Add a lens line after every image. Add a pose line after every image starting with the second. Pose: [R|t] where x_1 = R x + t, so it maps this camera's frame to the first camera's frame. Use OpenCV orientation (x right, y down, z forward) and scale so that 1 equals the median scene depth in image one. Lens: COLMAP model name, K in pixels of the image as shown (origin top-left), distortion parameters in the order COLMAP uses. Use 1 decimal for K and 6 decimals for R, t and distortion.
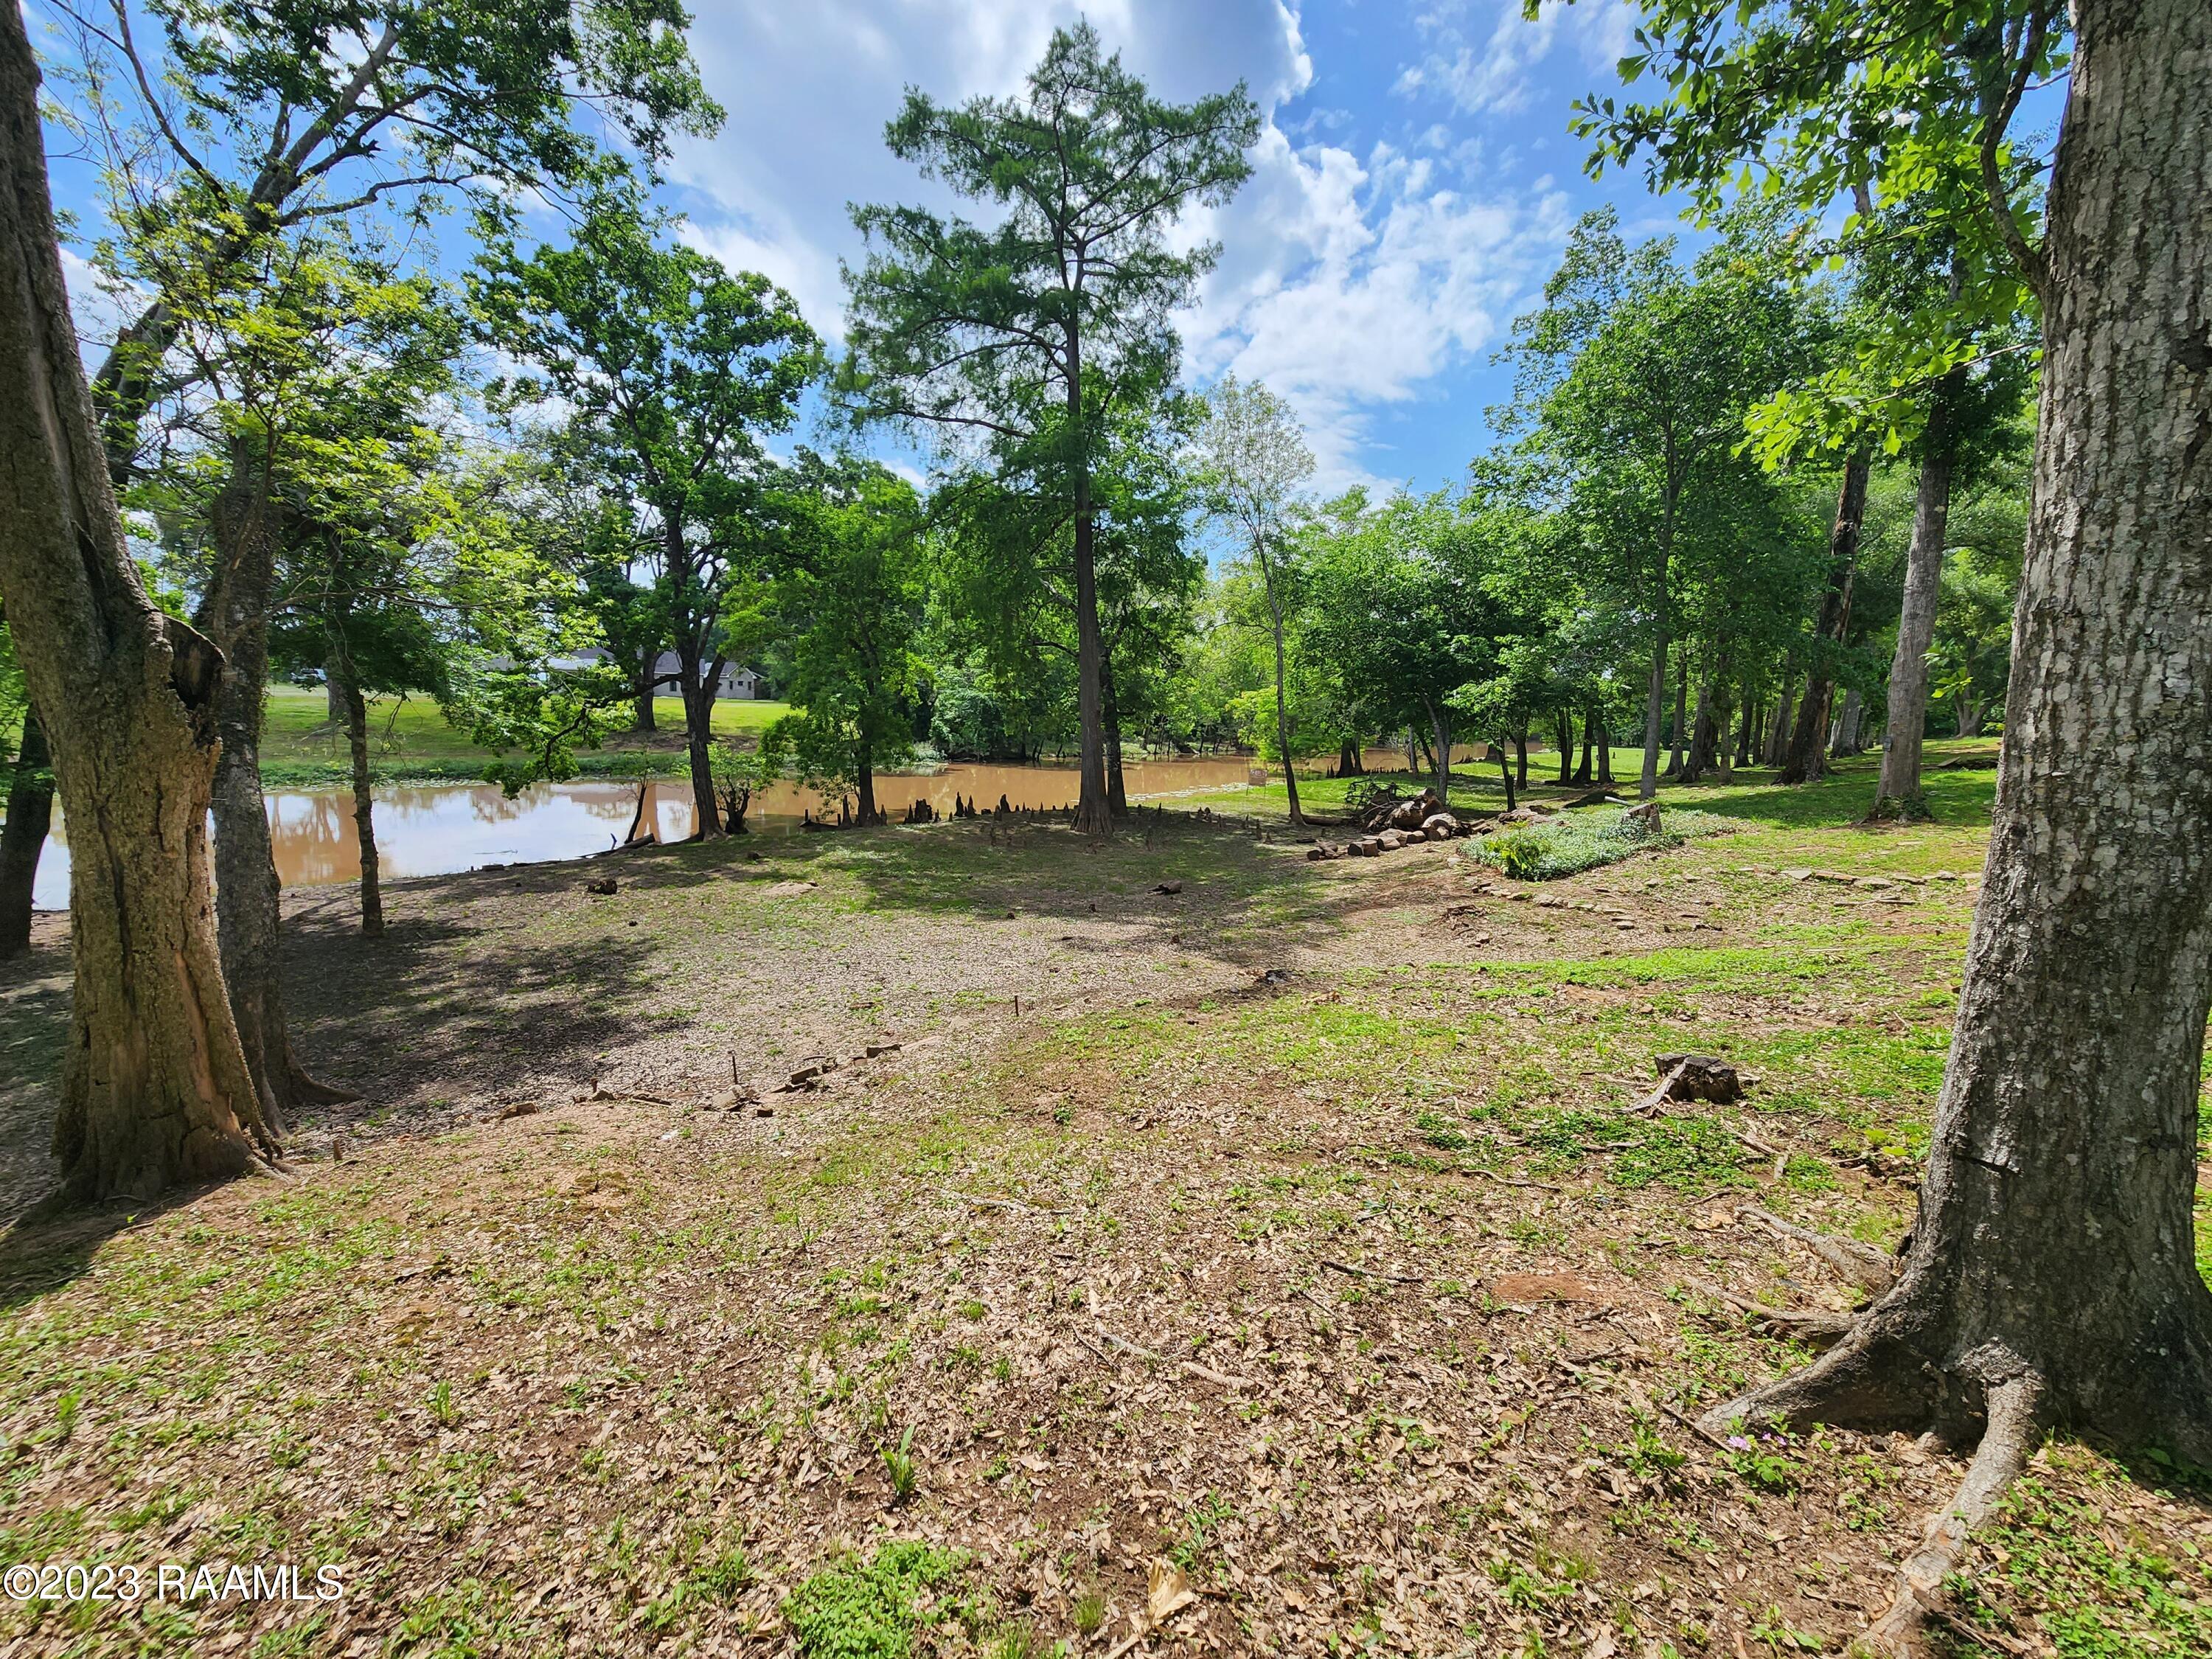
lens RADIAL K [[906.2, 0, 1103.7], [0, 906.2, 831.7], [0, 0, 1]] dist [-0.002803, -0.000574]
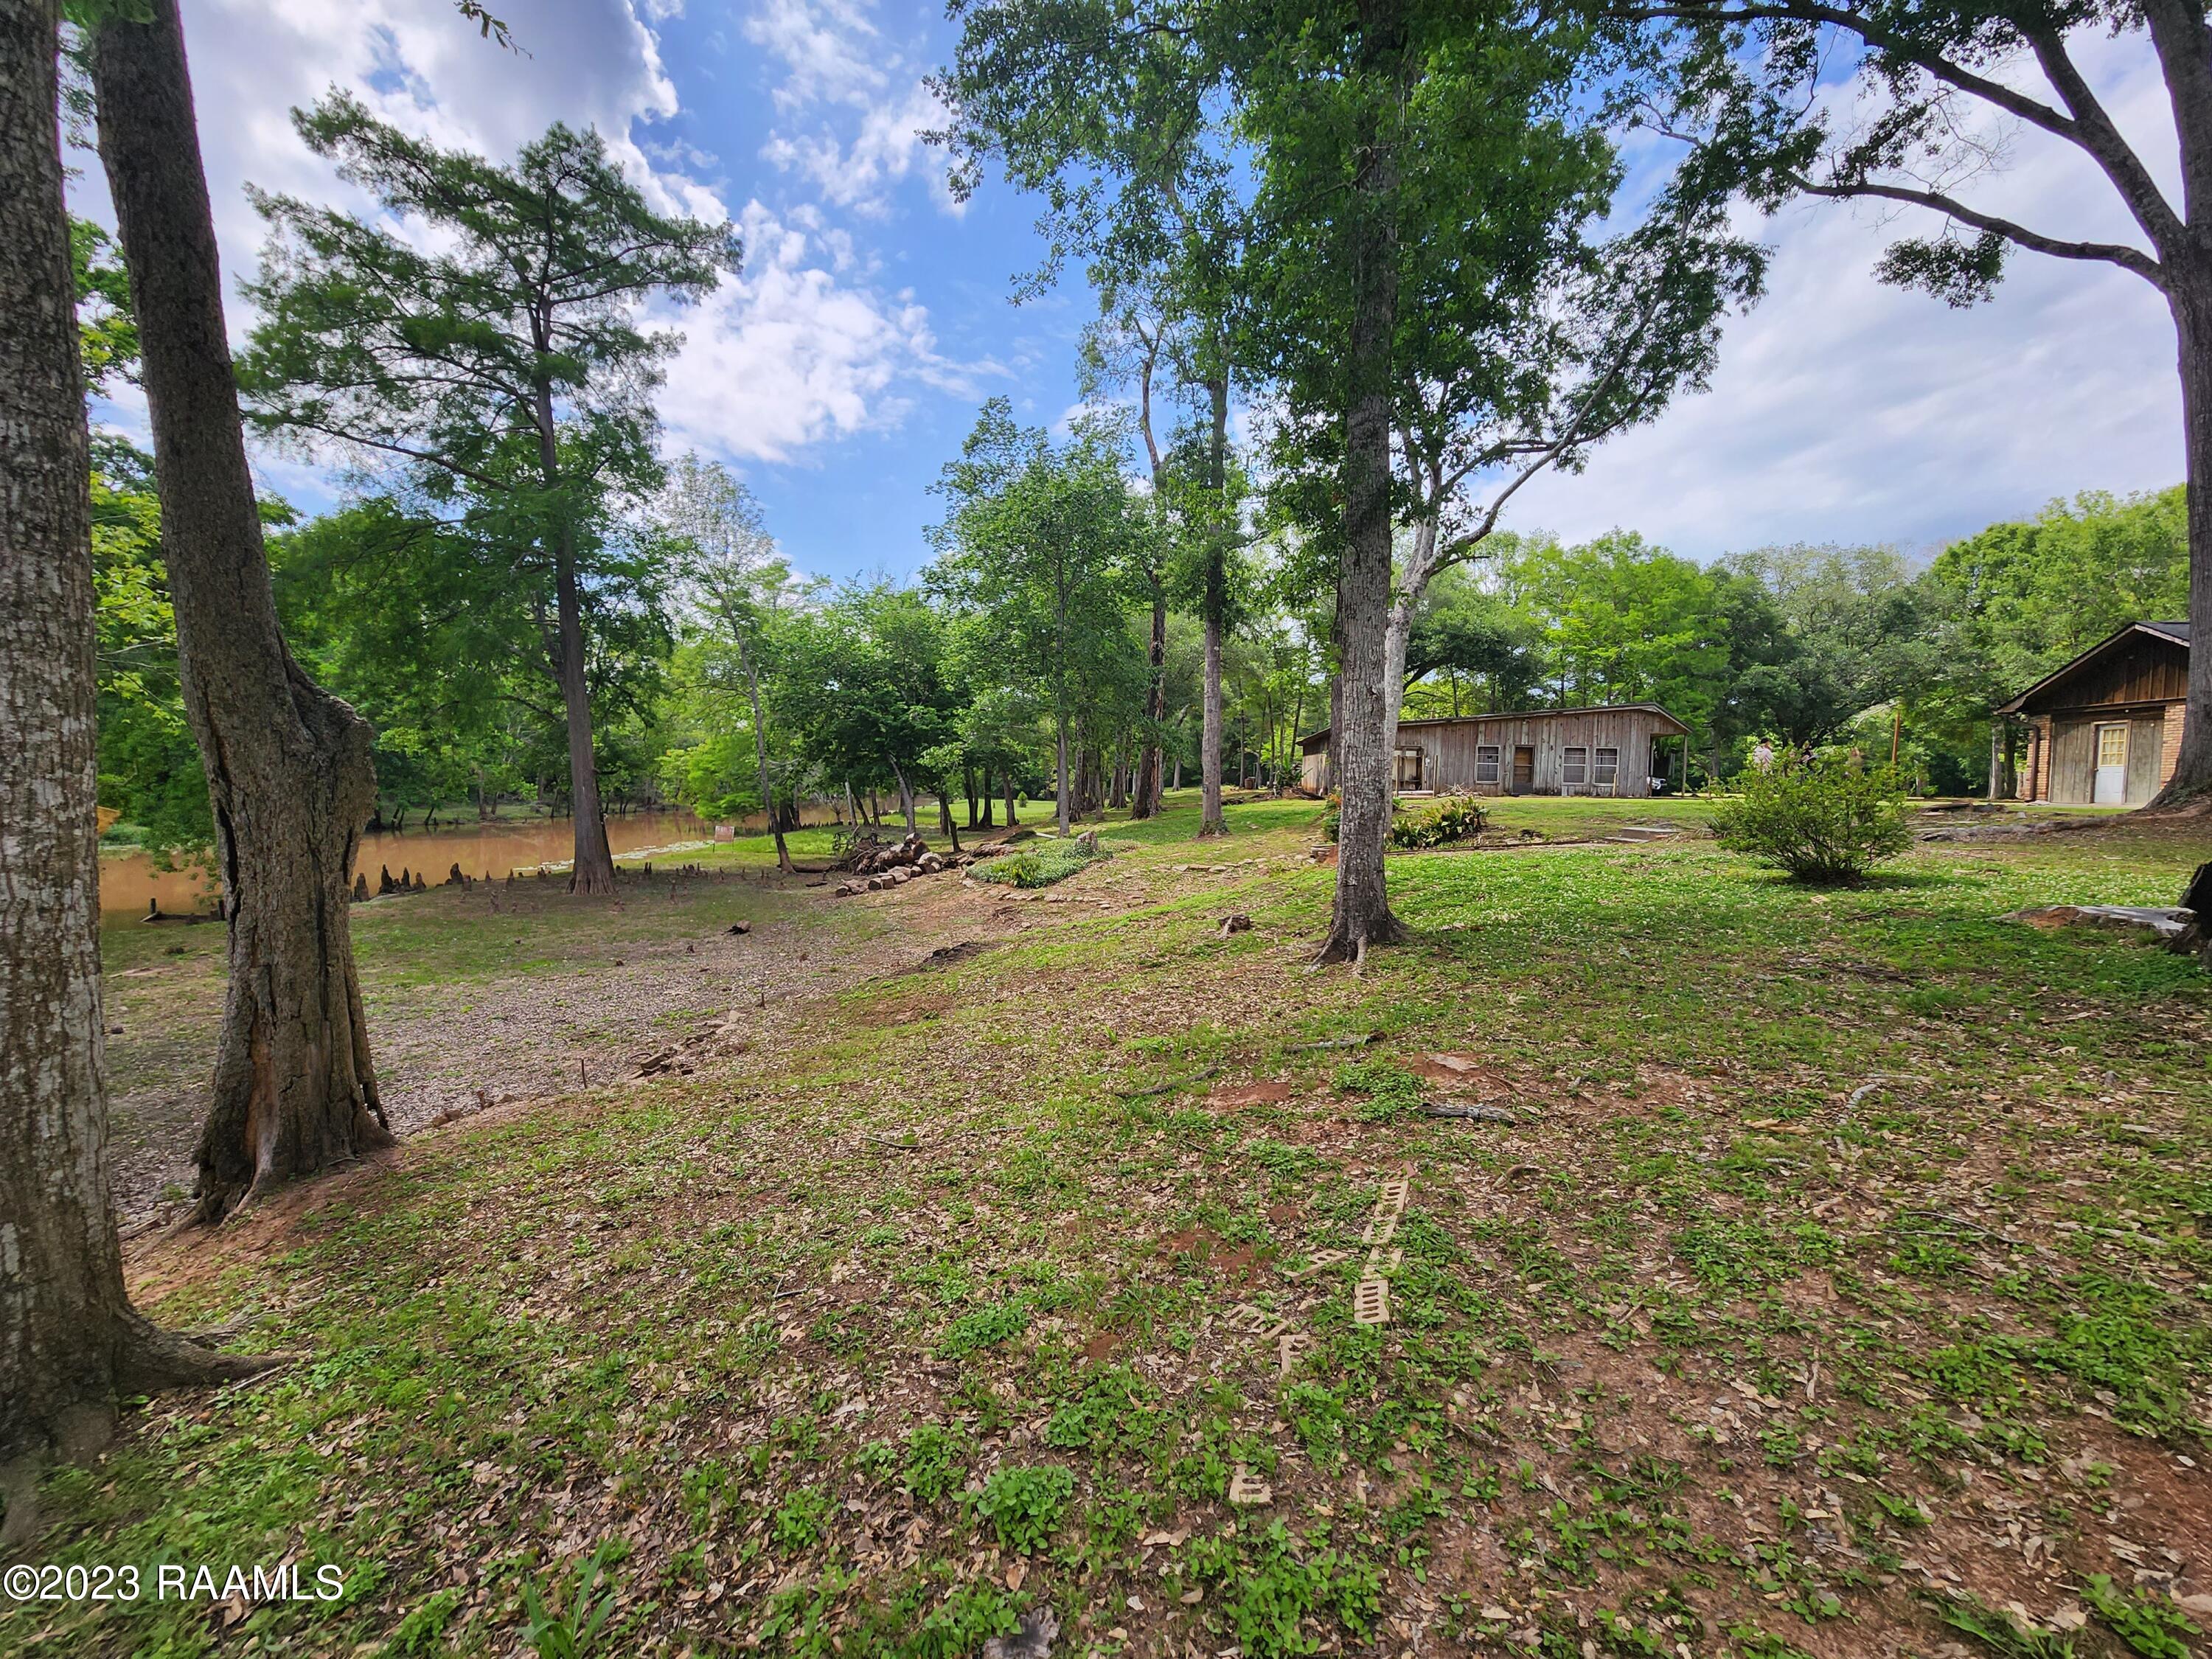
lens RADIAL K [[906.2, 0, 1102.7], [0, 906.2, 825.2], [0, 0, 1]] dist [-0.002803, -0.000574]
pose [[0.795893, -0.039415, 0.604153, -0.163407], [0.081717, 0.995741, -0.042690, 0.014024], [-0.599898, 0.083346, 0.795724, -0.109394]]
